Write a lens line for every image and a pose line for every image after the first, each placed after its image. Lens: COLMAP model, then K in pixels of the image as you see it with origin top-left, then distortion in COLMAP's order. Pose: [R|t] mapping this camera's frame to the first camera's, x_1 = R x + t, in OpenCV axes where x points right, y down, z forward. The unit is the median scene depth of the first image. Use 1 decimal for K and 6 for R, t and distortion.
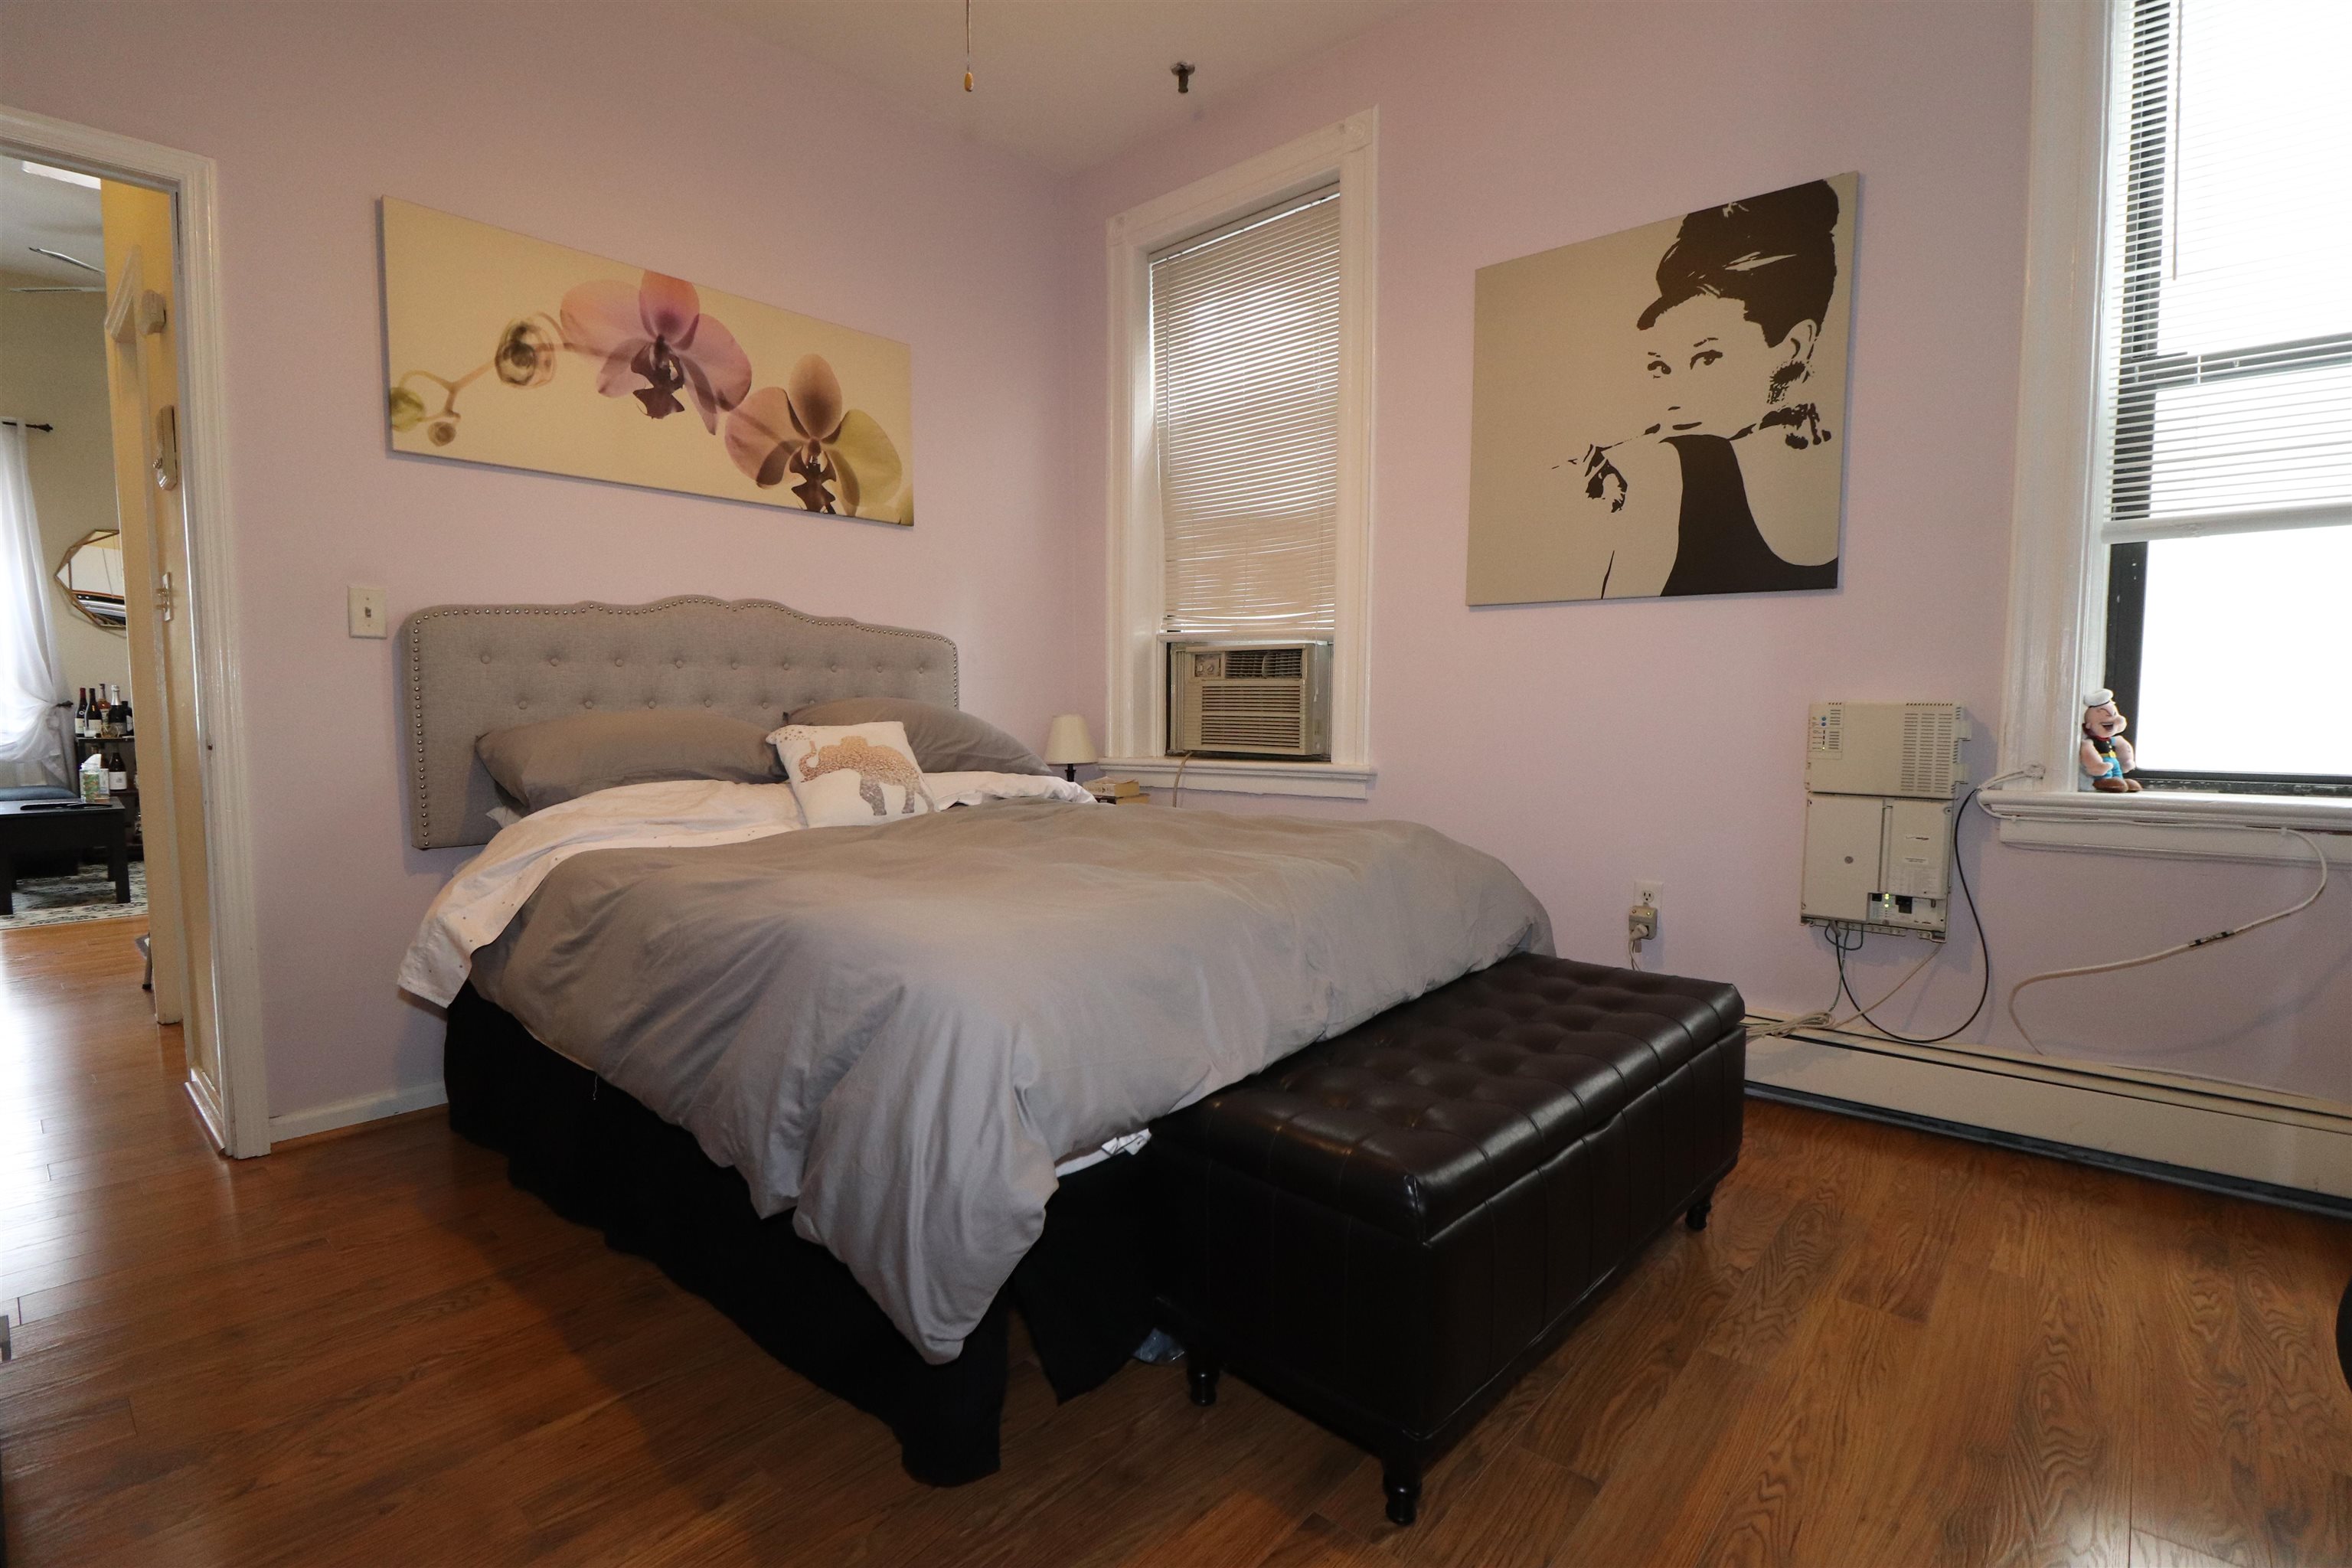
lens RADIAL K [[1083.1, 0, 1183.7], [0, 1083.1, 789.4], [0, 0, 1]] dist [0.000218, -0.013722]
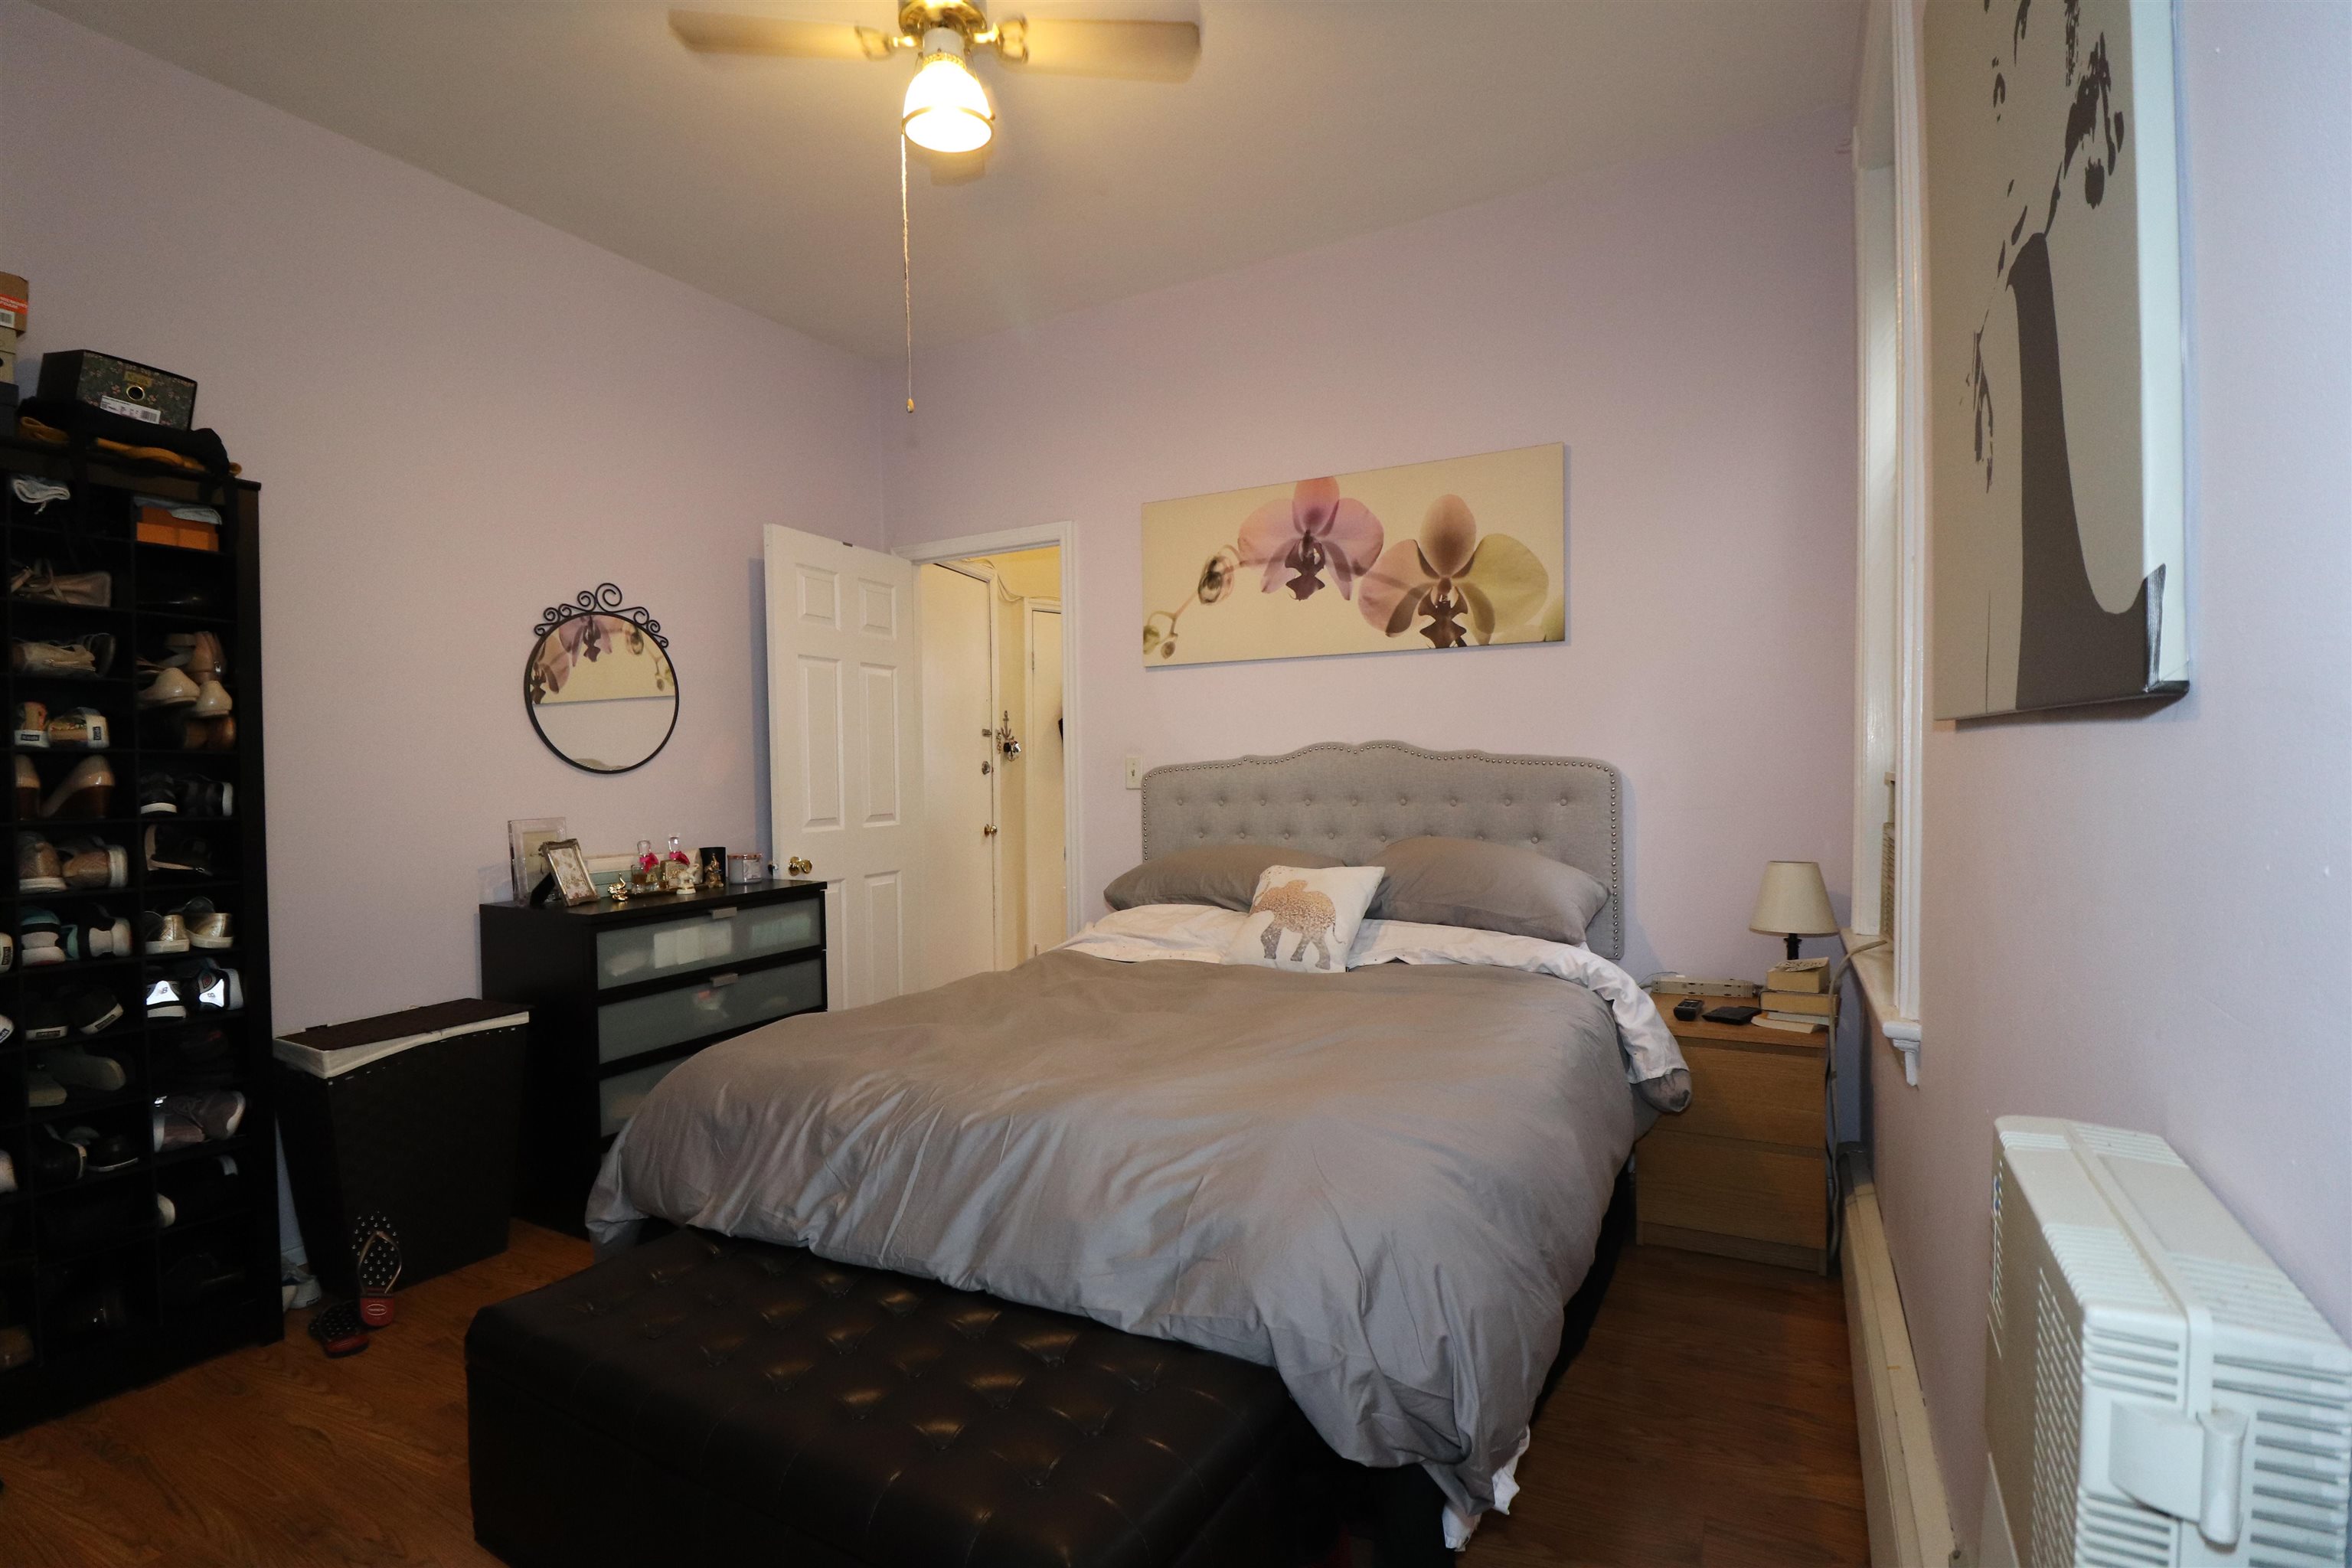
lens RADIAL K [[1083.1, 0, 1183.7], [0, 1083.1, 789.4], [0, 0, 1]] dist [0.000218, -0.013722]
pose [[0.226802, 0.016927, -0.973794, 0.654841], [-0.061577, 0.998098, 0.003008, -0.125049], [0.971992, 0.059282, 0.227413, 0.598814]]
